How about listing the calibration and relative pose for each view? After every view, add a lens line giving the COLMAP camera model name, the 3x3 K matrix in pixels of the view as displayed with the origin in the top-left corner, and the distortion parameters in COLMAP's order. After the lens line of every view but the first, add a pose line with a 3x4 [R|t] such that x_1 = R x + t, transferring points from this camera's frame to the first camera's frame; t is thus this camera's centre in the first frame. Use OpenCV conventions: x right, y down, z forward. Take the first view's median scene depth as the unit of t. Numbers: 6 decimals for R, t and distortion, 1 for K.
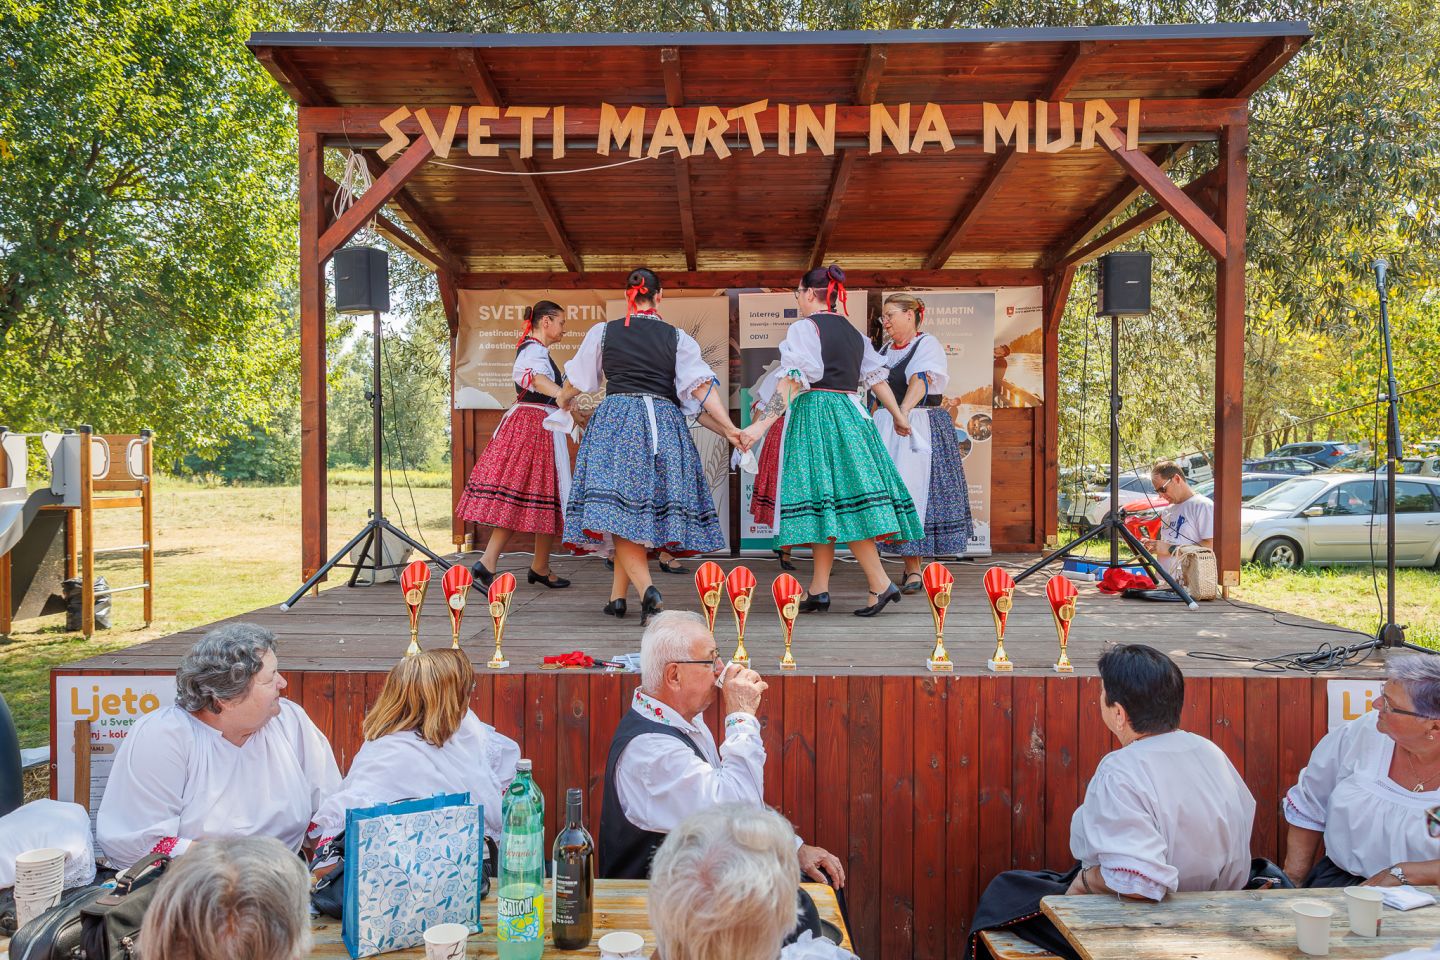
lens RADIAL K [[985.6, 0, 699.4], [0, 985.6, 495.6], [0, 0, 1]] dist [0.003529, 0.000849]
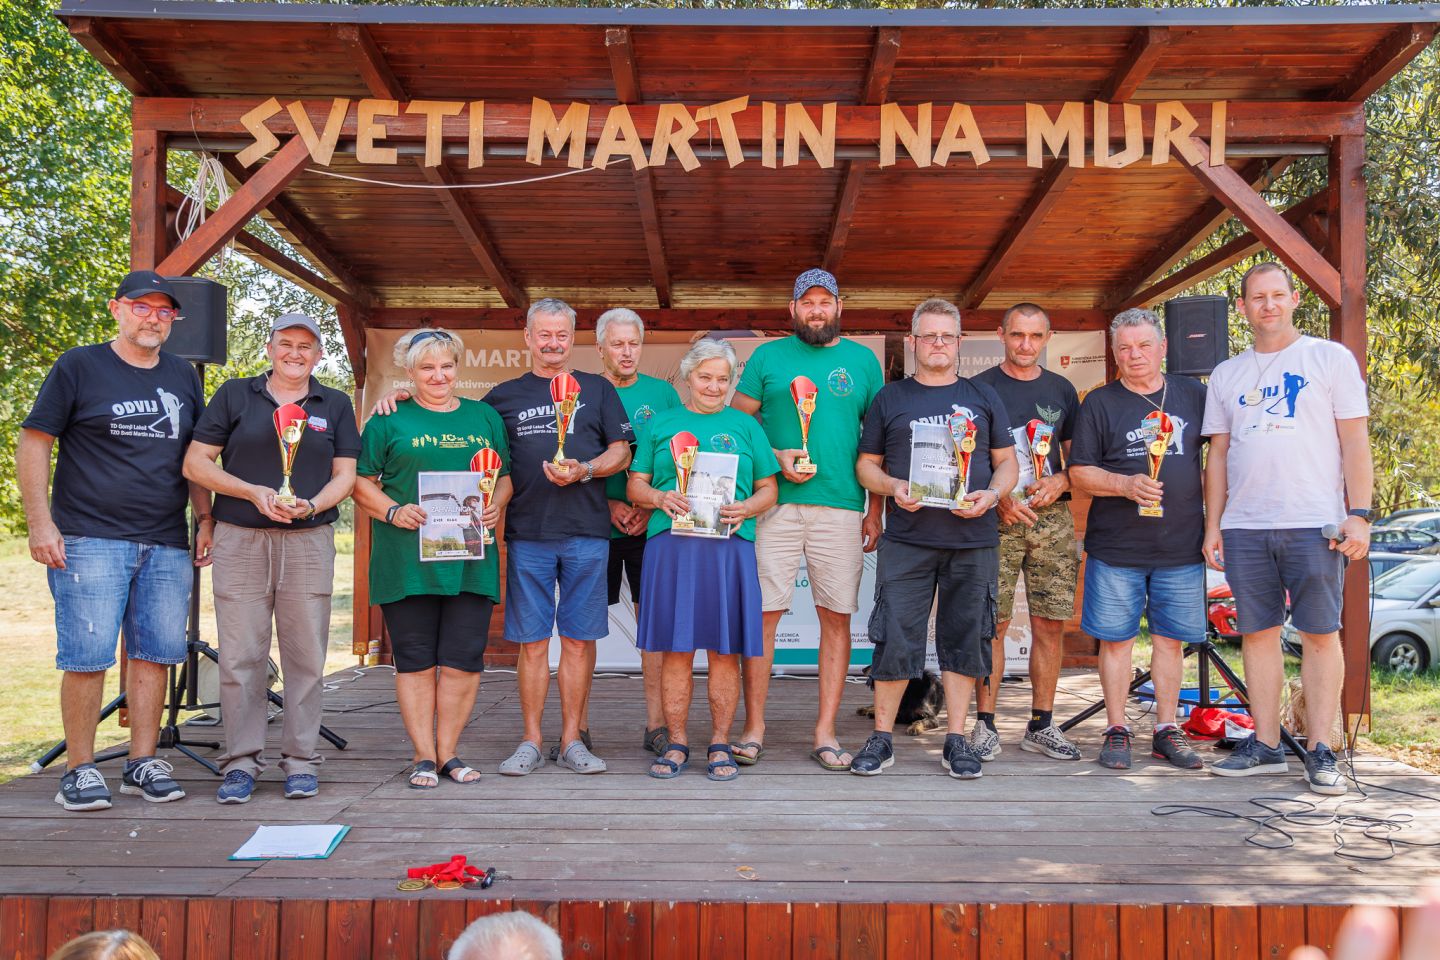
lens RADIAL K [[1181.7, 0, 725.8], [0, 1181.7, 494.8], [0, 0, 1]] dist [0.010003, 0.001885]
pose [[0.999740, 0.005398, 0.022156, 0.032478], [-0.004099, 0.998295, -0.058225, -0.035528], [-0.022432, 0.058119, 0.998058, 0.093208]]
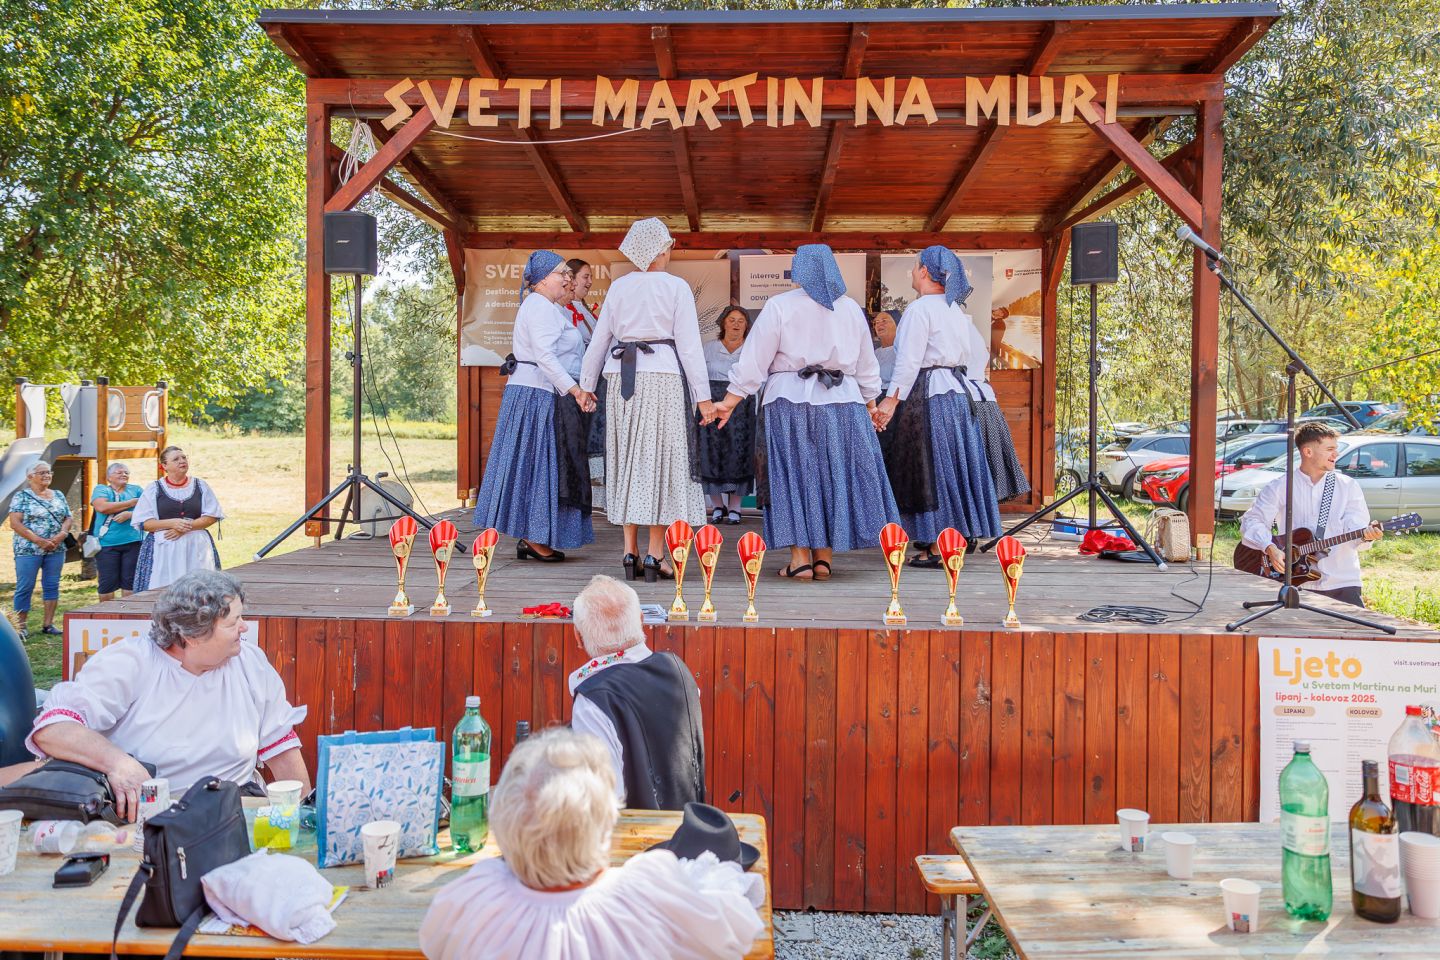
lens RADIAL K [[1008.3, 0, 706.7], [0, 1008.3, 445.6], [0, 0, 1]] dist [0.001659, 0.000057]
pose [[0.999800, 0.009672, -0.017526, 0.038454], [-0.009750, 0.999943, -0.004357, -0.005393], [0.017483, 0.004527, 0.999837, -0.056983]]
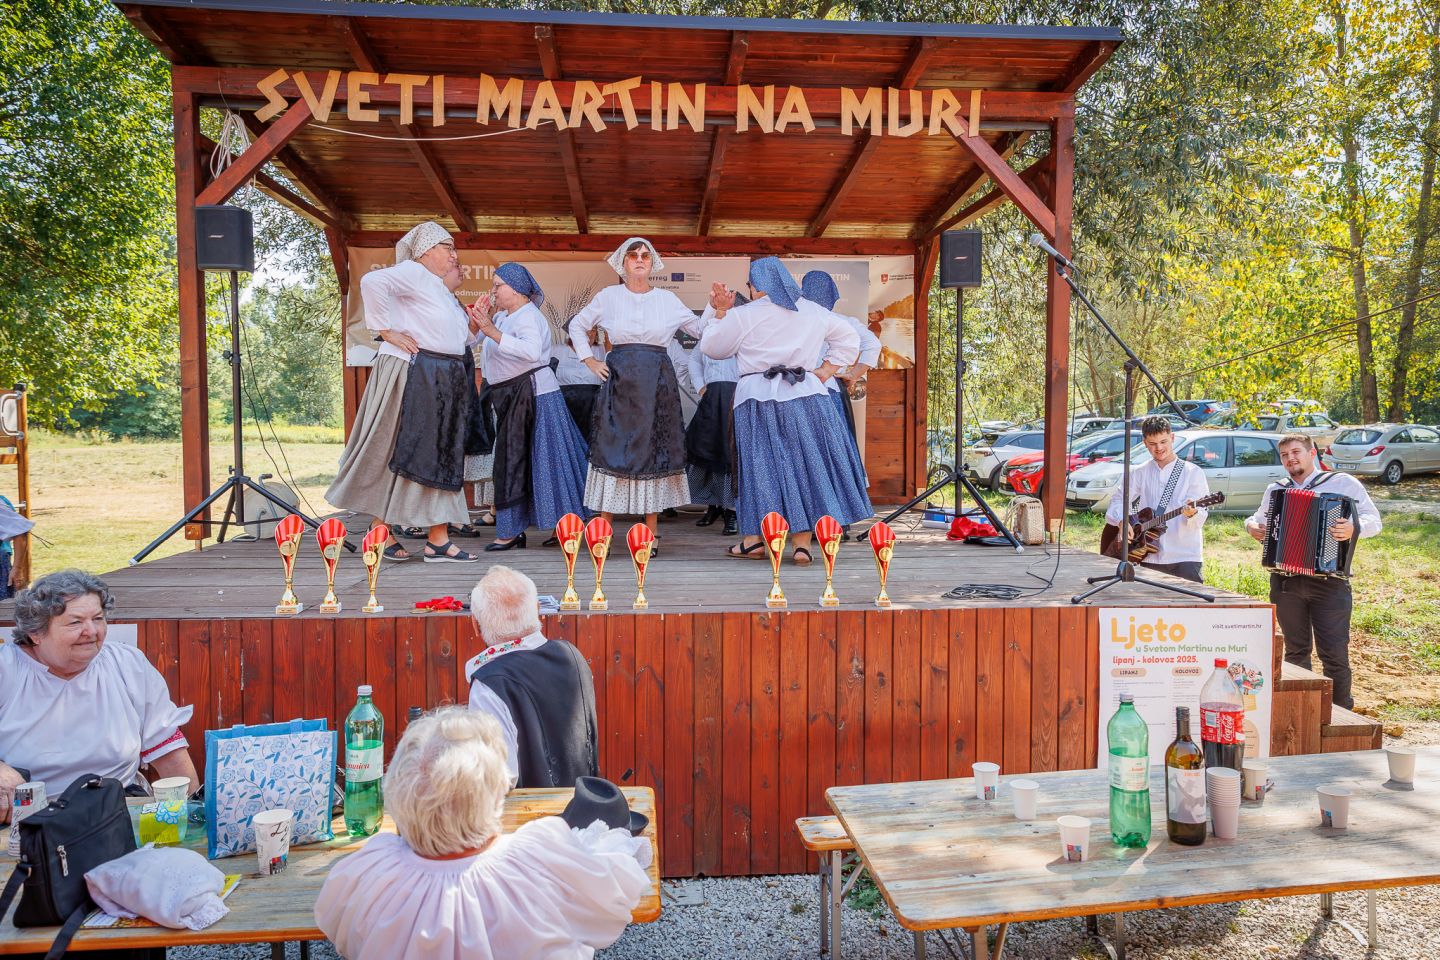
lens RADIAL K [[981.7, 0, 724.8], [0, 981.7, 481.8], [0, 0, 1]] dist [0.001592, 0.004150]
pose [[0.994177, -0.005091, 0.107635, 0.042621], [0.001766, 0.999519, 0.030961, -0.000493], [-0.107741, -0.030590, 0.993708, -0.067148]]
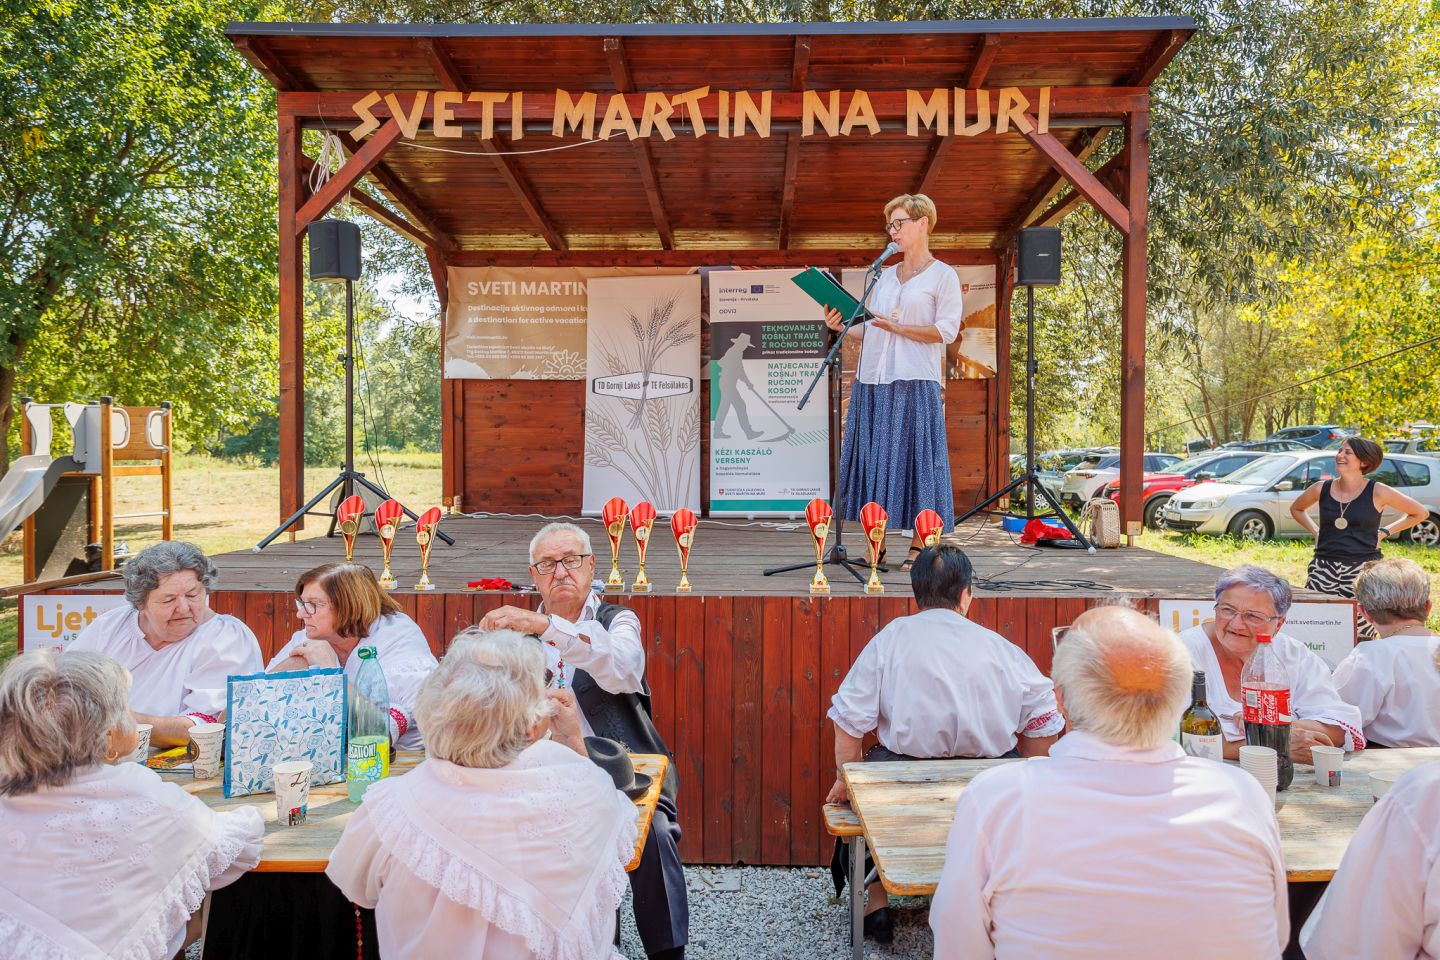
lens RADIAL K [[958.5, 0, 729.2], [0, 958.5, 475.8], [0, 0, 1]] dist [0.004028, -0.002136]
pose [[0.999996, 0.002976, 0.000310, 0.091702], [-0.002975, 0.999987, -0.004254, 0.031968], [-0.000322, 0.004253, 0.999991, -0.055342]]
